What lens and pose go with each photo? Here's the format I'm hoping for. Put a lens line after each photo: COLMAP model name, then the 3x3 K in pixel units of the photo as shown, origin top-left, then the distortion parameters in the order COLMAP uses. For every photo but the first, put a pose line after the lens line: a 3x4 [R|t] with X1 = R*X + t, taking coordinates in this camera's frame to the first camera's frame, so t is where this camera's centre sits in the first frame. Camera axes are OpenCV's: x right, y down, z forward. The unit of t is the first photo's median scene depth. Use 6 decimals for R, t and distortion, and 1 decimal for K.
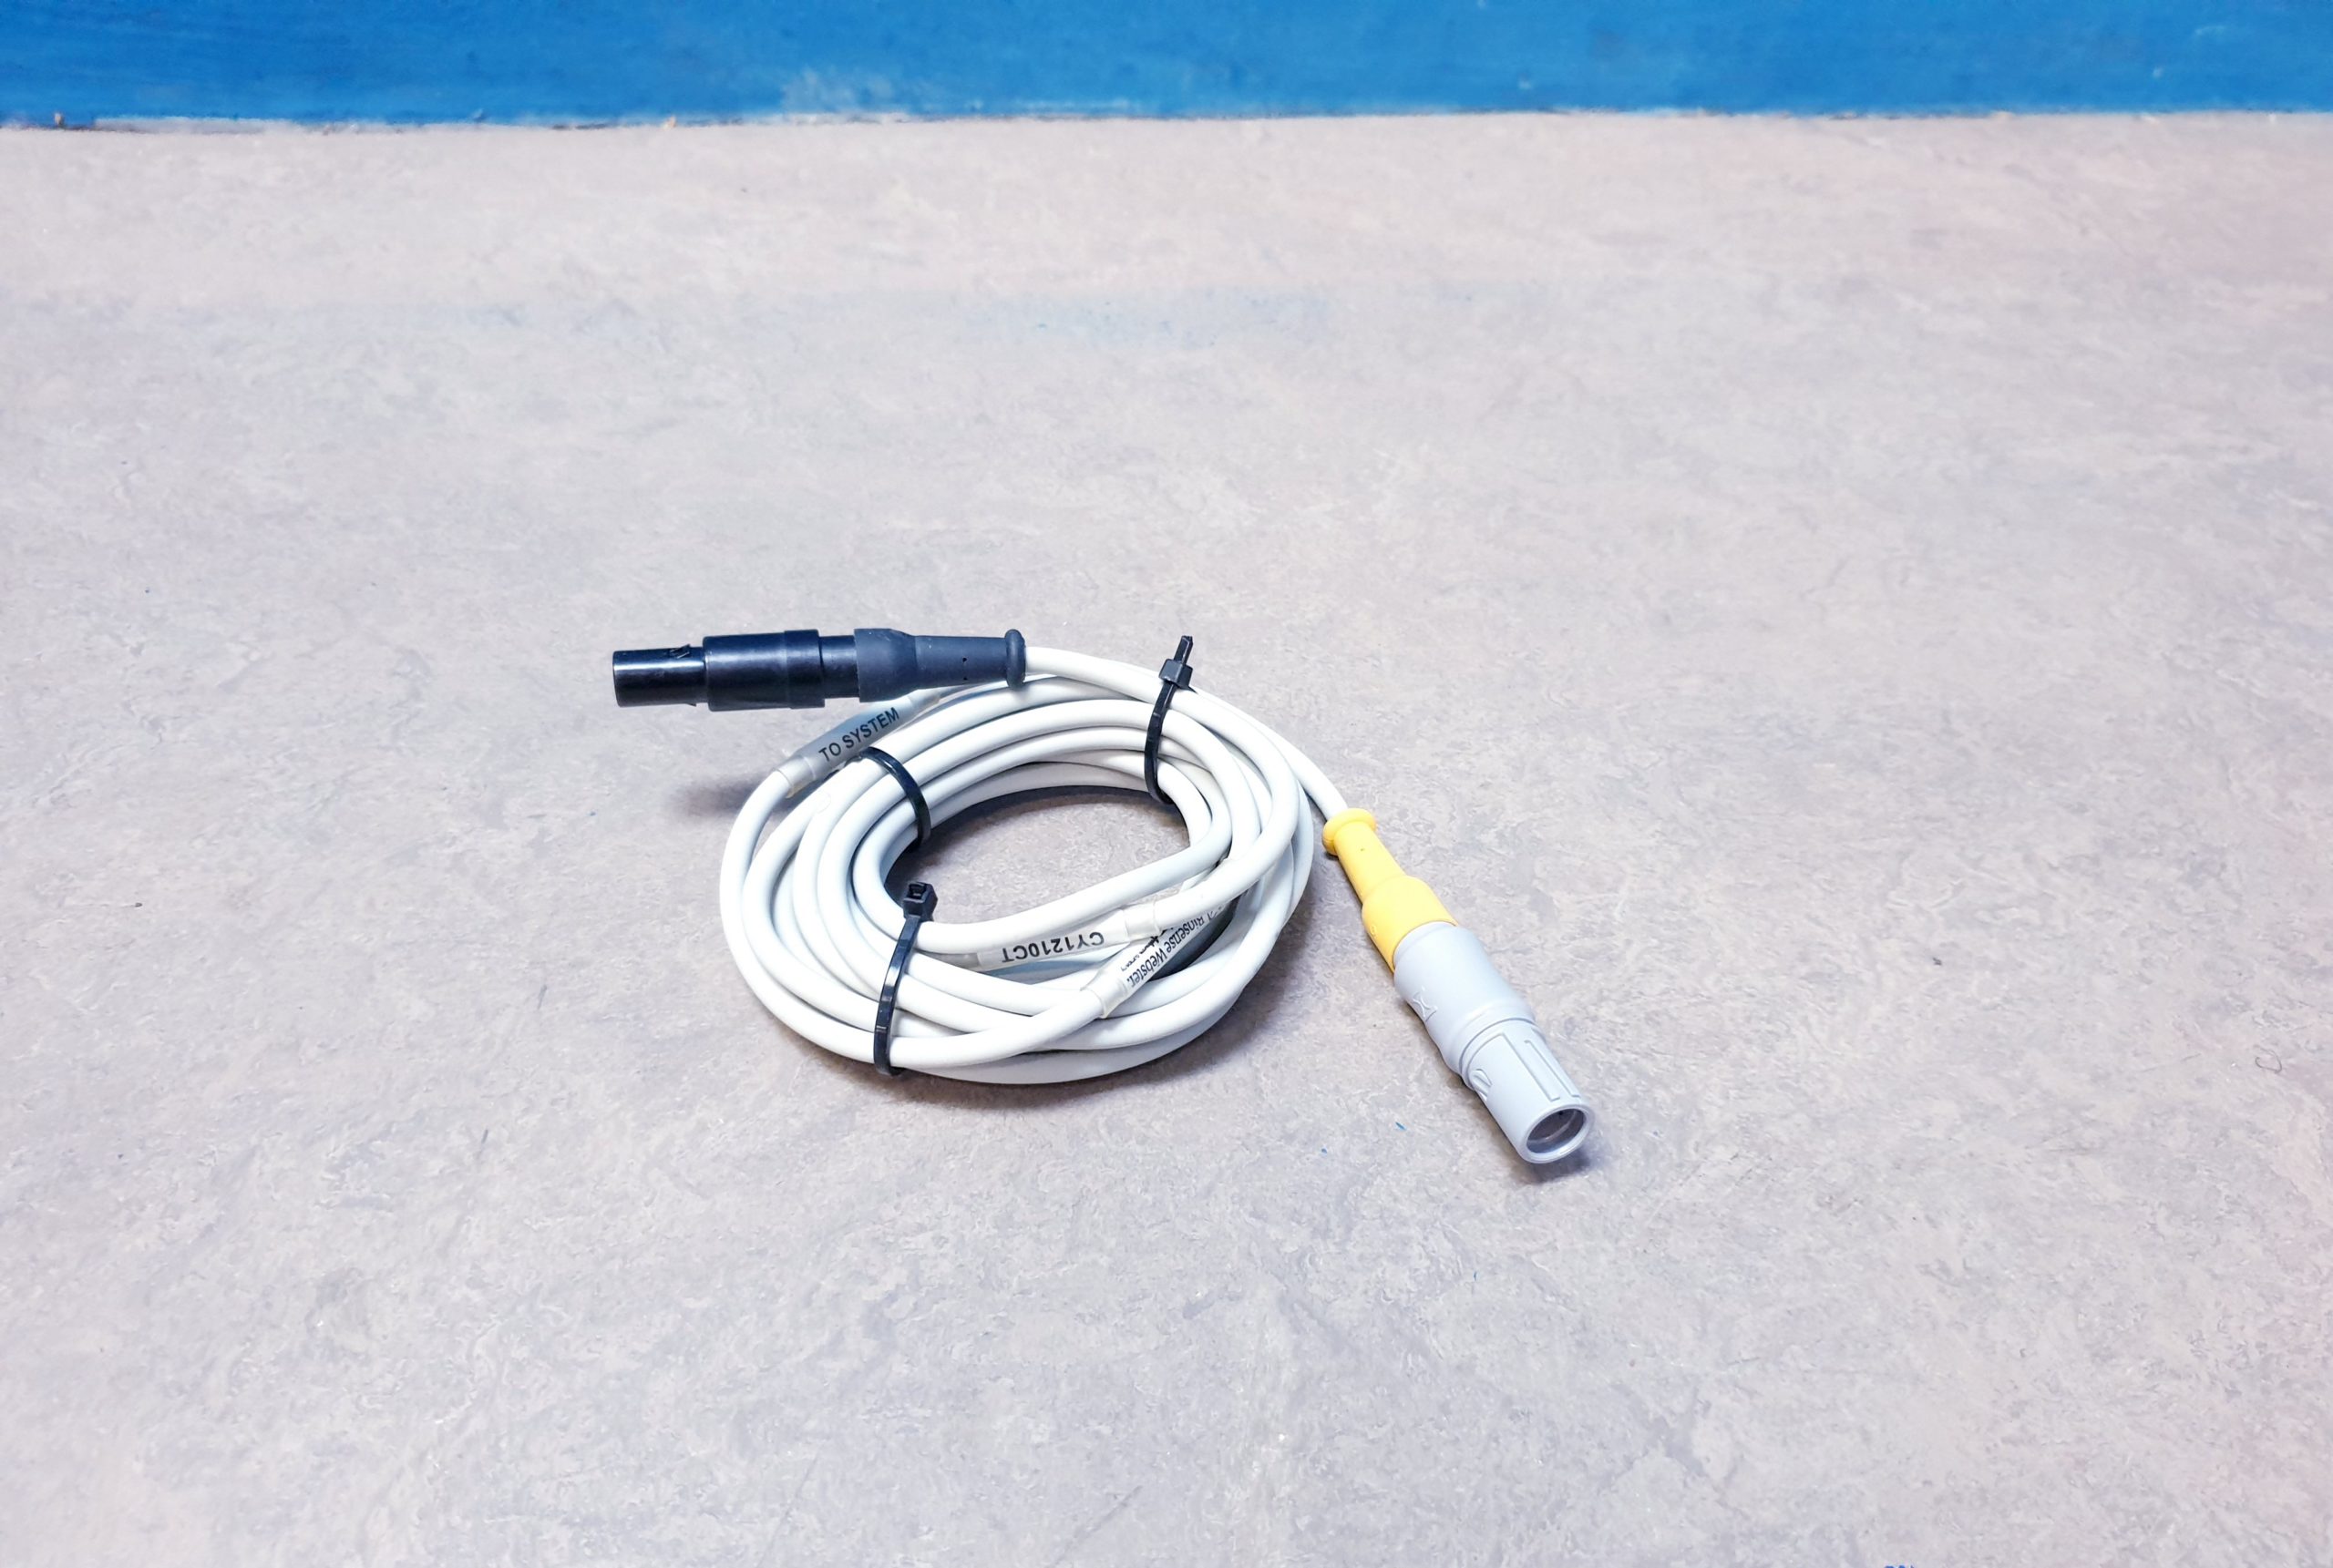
lens RADIAL K [[1864.3, 0, 1163.1], [0, 1864.3, 875.4], [0, 0, 1]] dist [-0.082015, 0.134803]
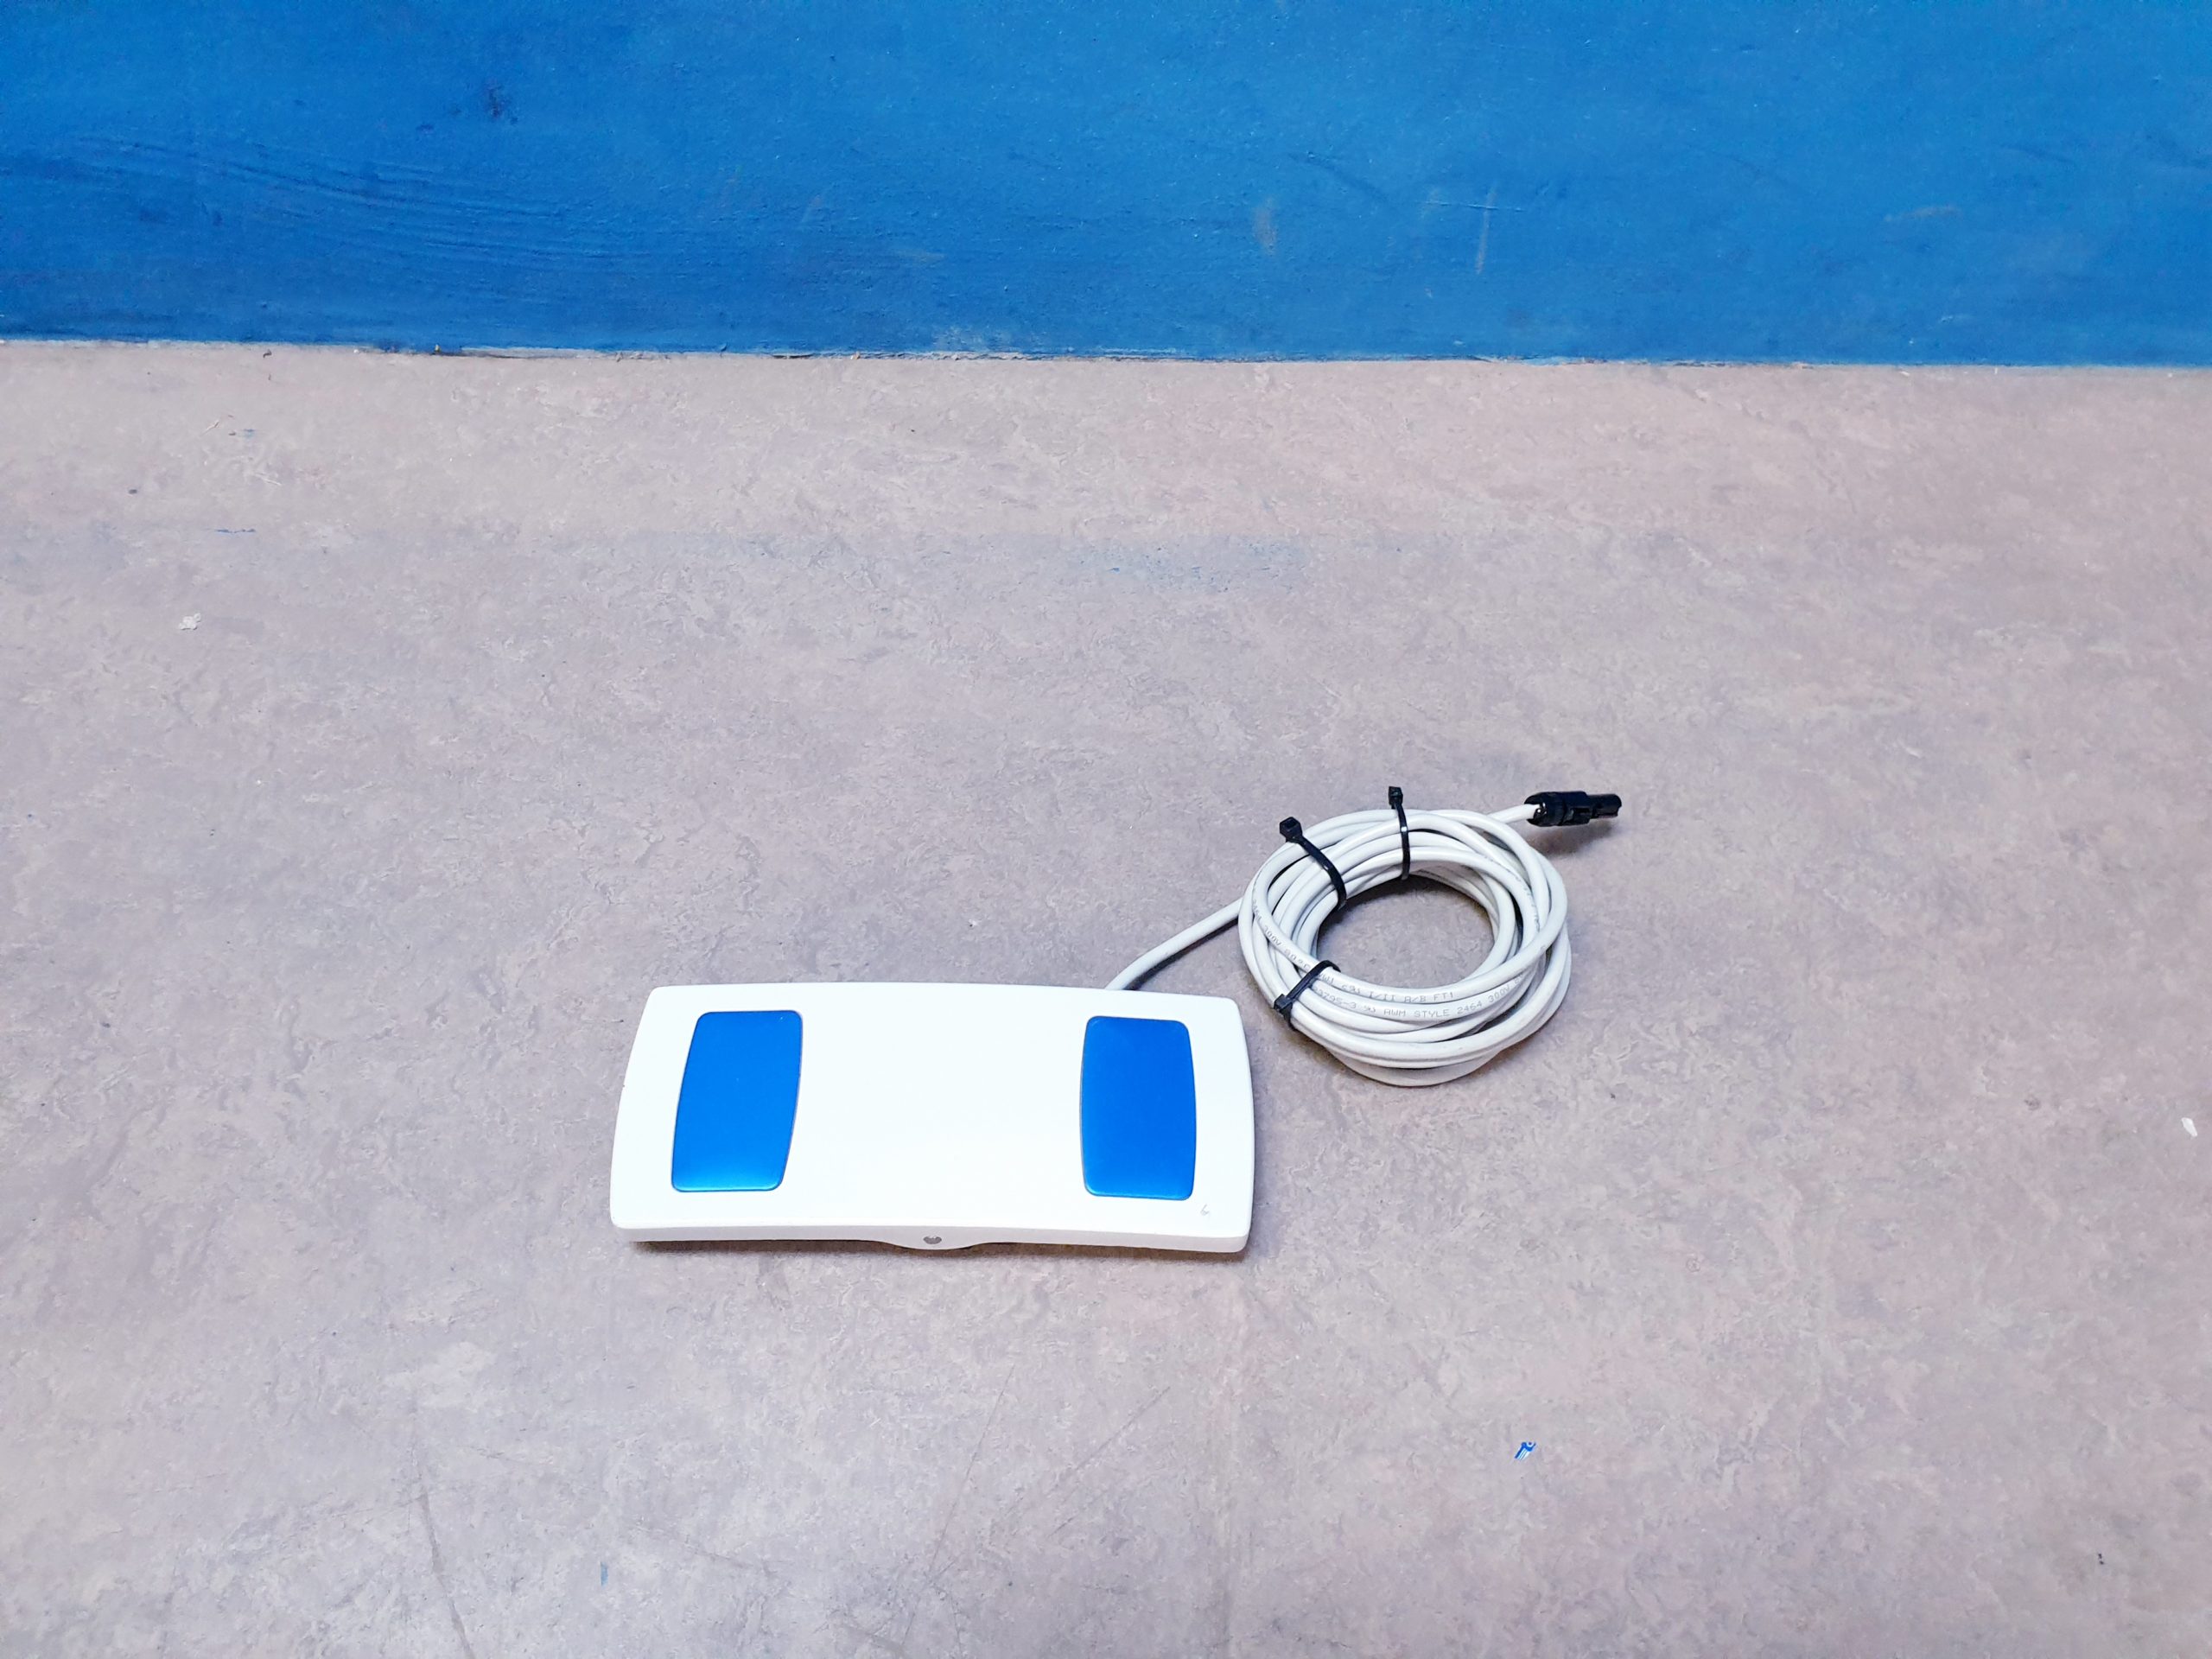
lens RADIAL K [[1735.4, 0, 1116.7], [0, 1735.4, 821.6], [0, 0, 1]] dist [-0.041962, 0.085277]
pose [[0.998875, 0.047409, -0.001285, -0.067761], [-0.046448, 0.983388, 0.175473, -0.433890], [0.009582, -0.175216, 0.984483, -0.551754]]
